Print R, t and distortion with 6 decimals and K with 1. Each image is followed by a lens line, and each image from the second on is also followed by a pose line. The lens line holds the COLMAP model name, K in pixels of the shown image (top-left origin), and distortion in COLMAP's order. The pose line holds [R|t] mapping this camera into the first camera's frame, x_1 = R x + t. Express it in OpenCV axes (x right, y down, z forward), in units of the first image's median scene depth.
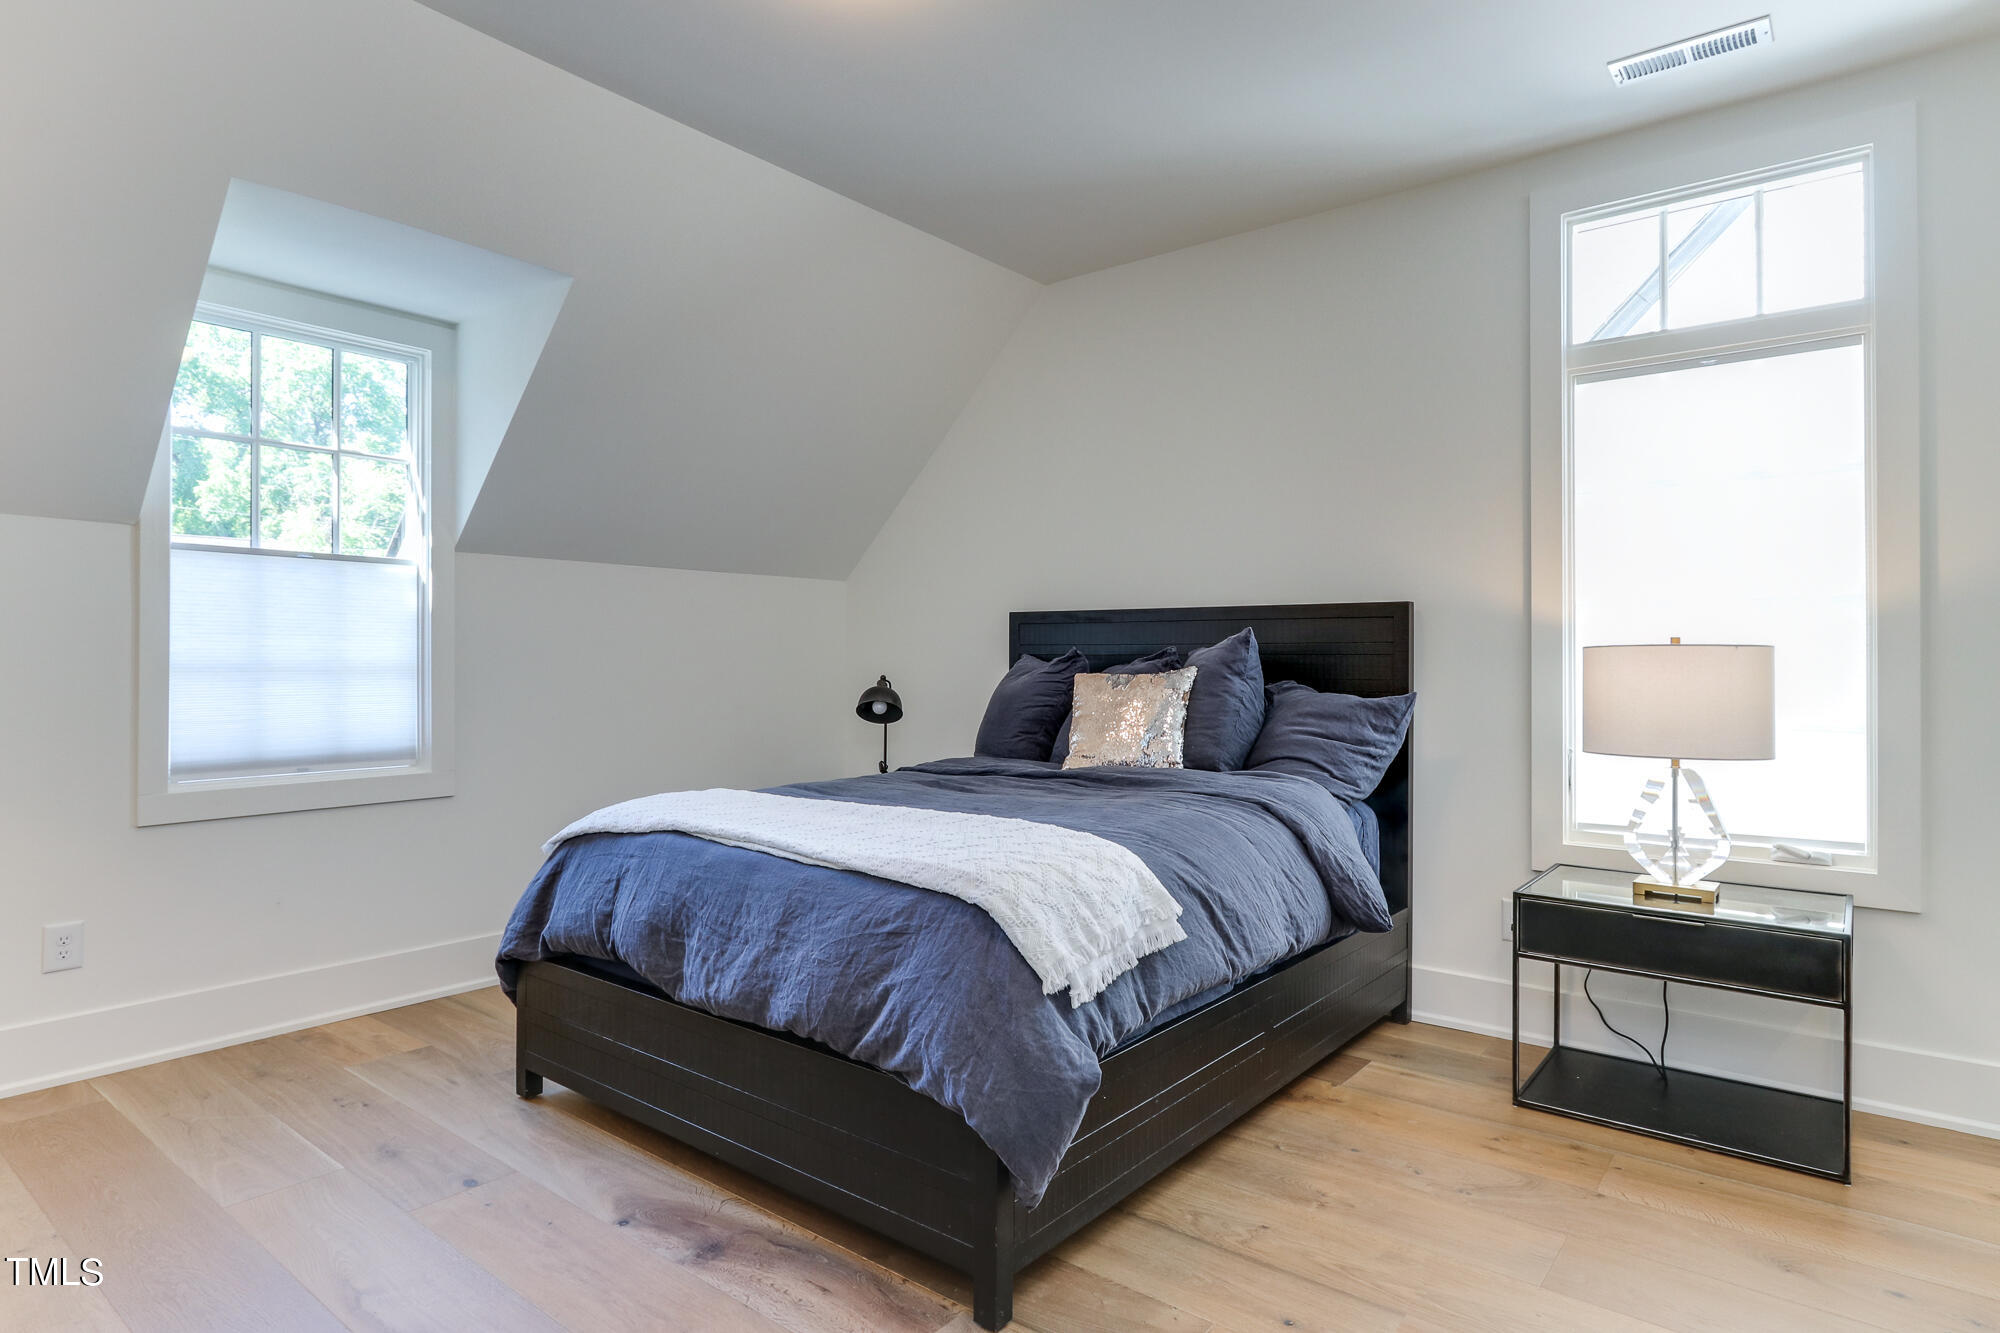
lens RADIAL K [[1078.4, 0, 982.1], [0, 1078.4, 661.5], [0, 0, 1]] dist [-0.001688, -0.000392]
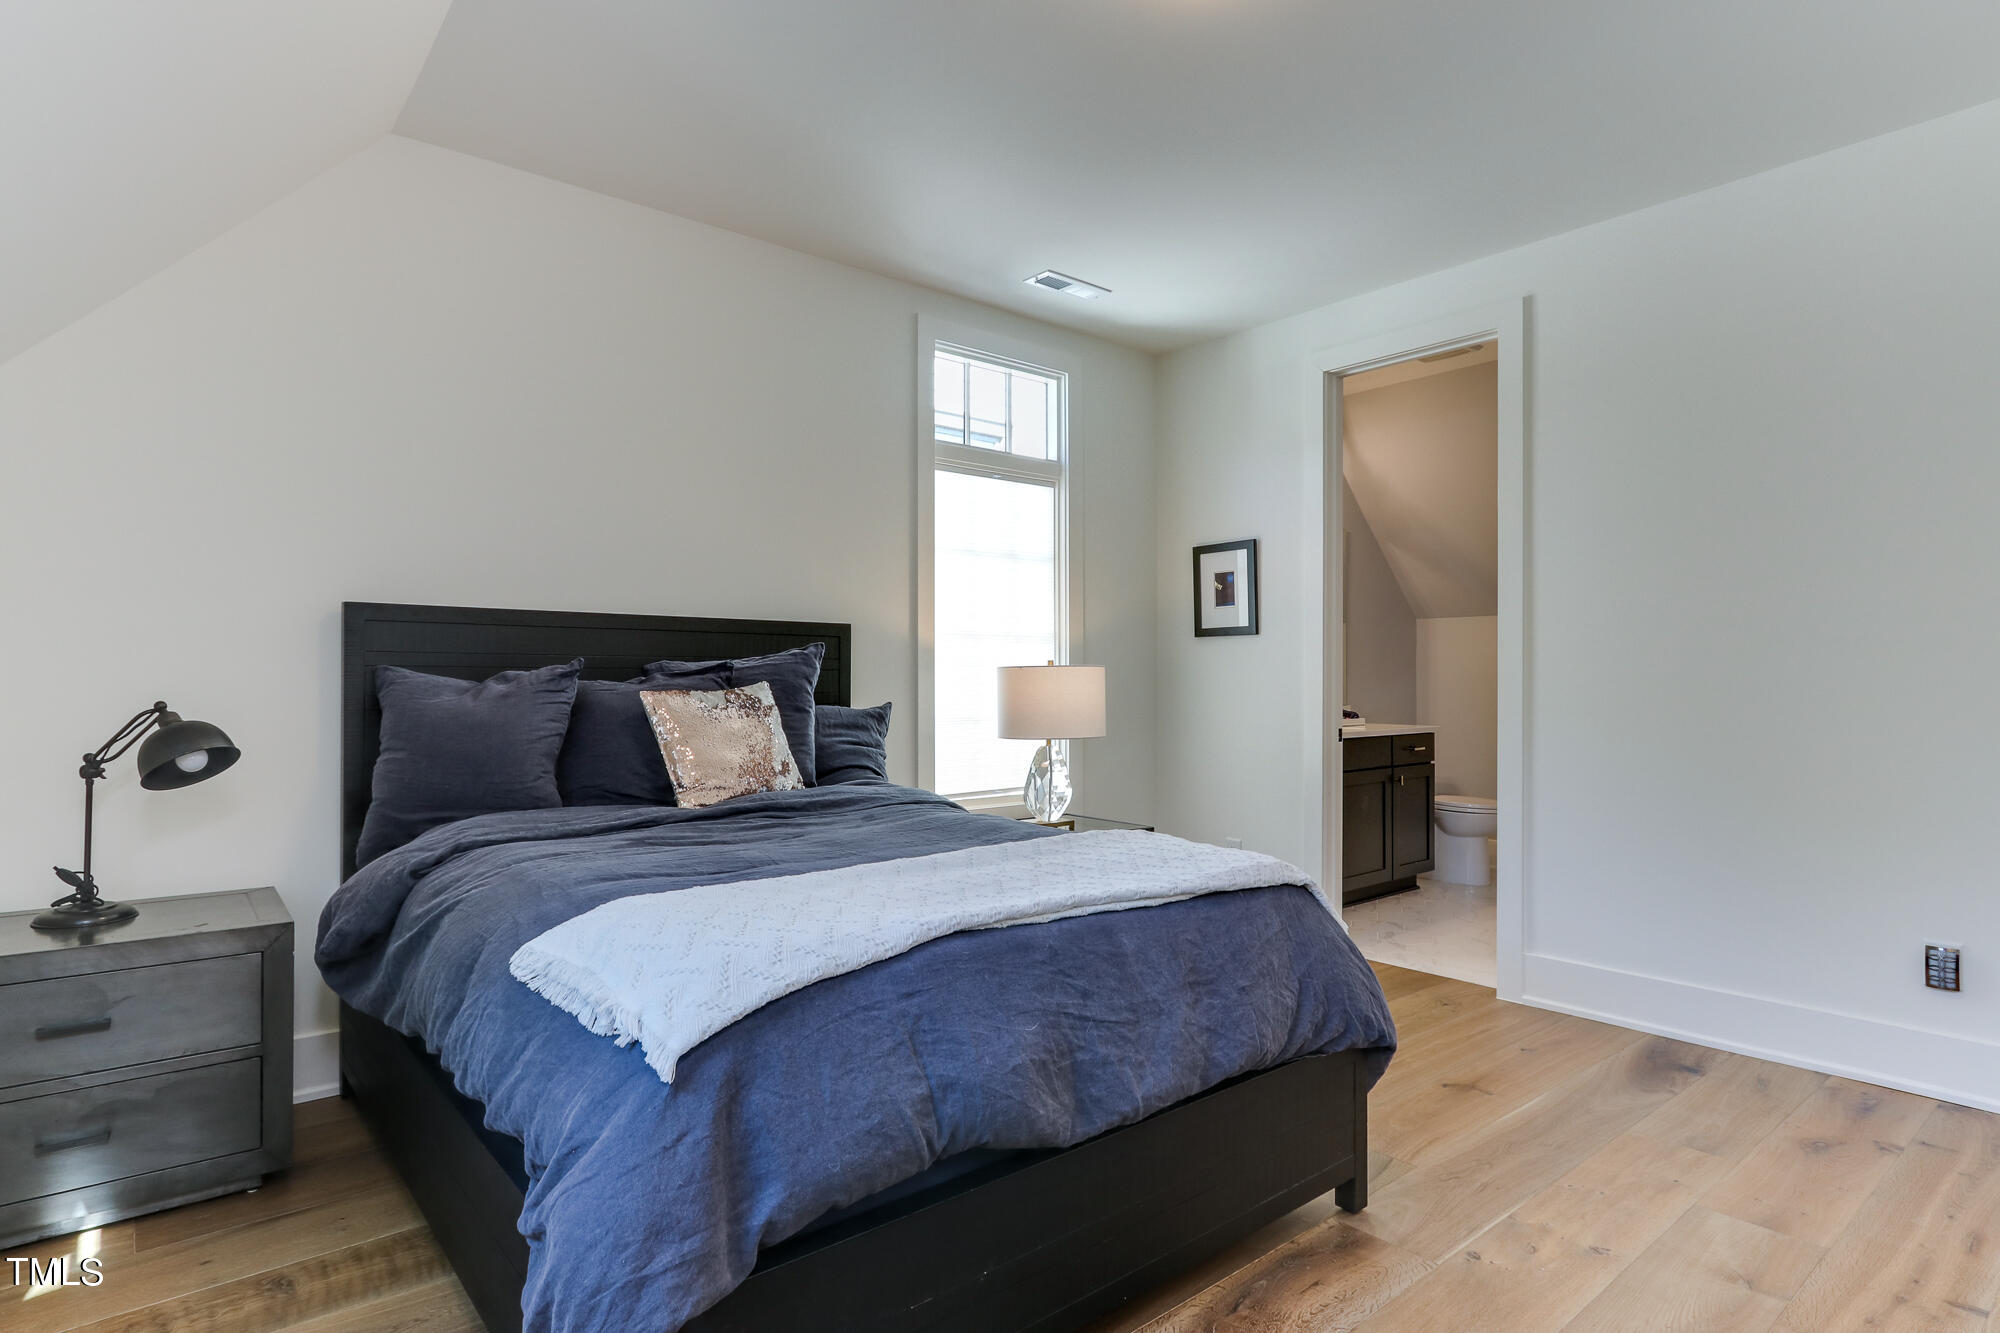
lens RADIAL K [[1078.4, 0, 982.5], [0, 1078.4, 672.3], [0, 0, 1]] dist [-0.001688, -0.000392]
pose [[0.188263, 0.002167, 0.982116, -0.760905], [-0.002080, 0.999996, -0.001808, -0.002241], [-0.982116, -0.001703, 0.188267, 0.694429]]
